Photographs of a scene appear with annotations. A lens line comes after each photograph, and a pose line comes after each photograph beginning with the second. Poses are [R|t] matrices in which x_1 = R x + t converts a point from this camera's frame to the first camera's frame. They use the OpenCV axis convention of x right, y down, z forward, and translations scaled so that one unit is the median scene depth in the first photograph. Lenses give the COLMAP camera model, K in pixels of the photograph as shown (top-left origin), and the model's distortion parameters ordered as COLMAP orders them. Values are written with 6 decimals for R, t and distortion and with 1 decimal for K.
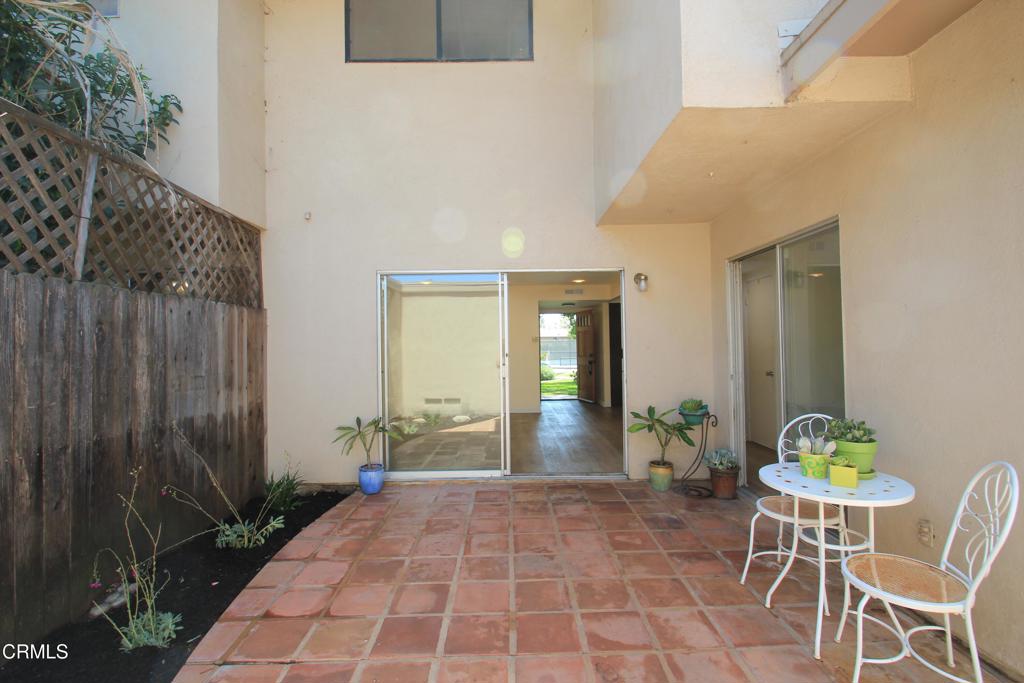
lens RADIAL K [[476.7, 0, 517.5], [0, 476.7, 338.3], [0, 0, 1]] dist [0.029307, 0.000182]
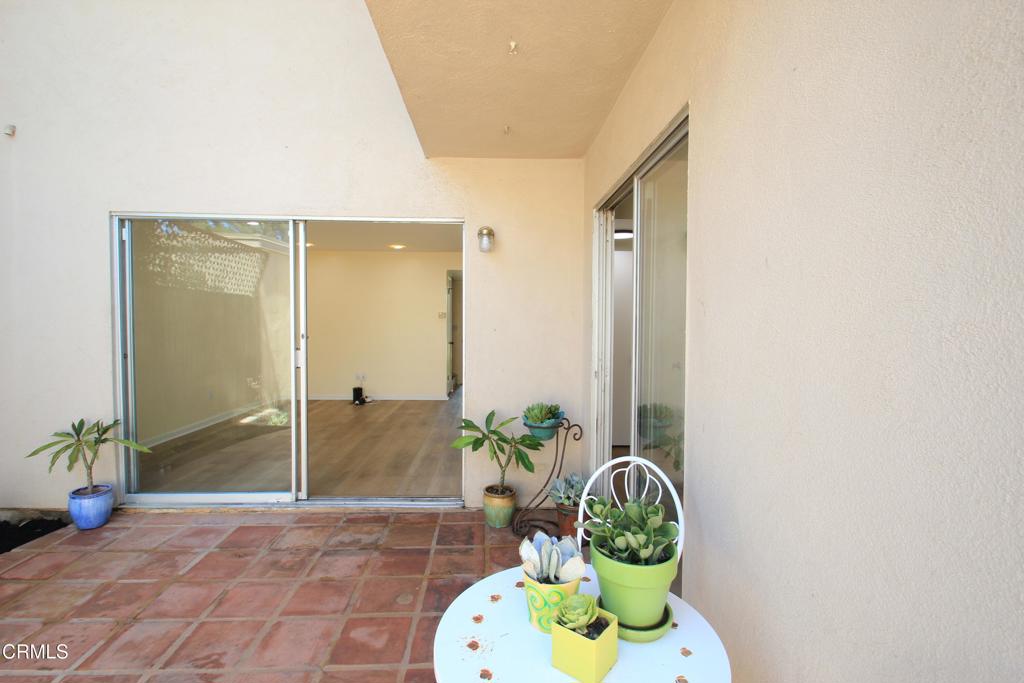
lens RADIAL K [[470.9, 0, 513.0], [0, 470.9, 337.9], [0, 0, 1]] dist [0.001543, 0.000130]
pose [[0.999360, 0.020566, 0.029257, 0.299851], [-0.021925, 0.998658, 0.046916, -0.003748], [-0.028253, -0.047528, 0.998470, 0.301922]]
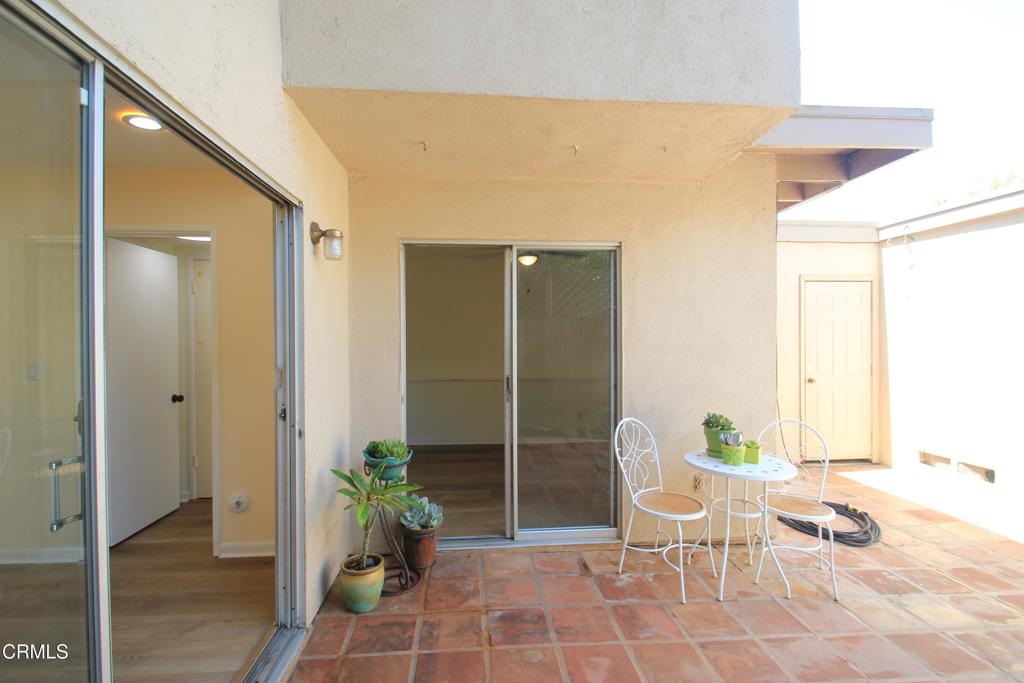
lens RADIAL K [[481.4, 0, 506.1], [0, 481.4, 340.8], [0, 0, 1]] dist [0.000787, -0.000150]
pose [[-0.059873, -0.004775, 0.998195, -0.308430], [-0.013722, 0.999898, 0.003960, -0.018163], [-0.998112, -0.013460, -0.059933, 0.884242]]
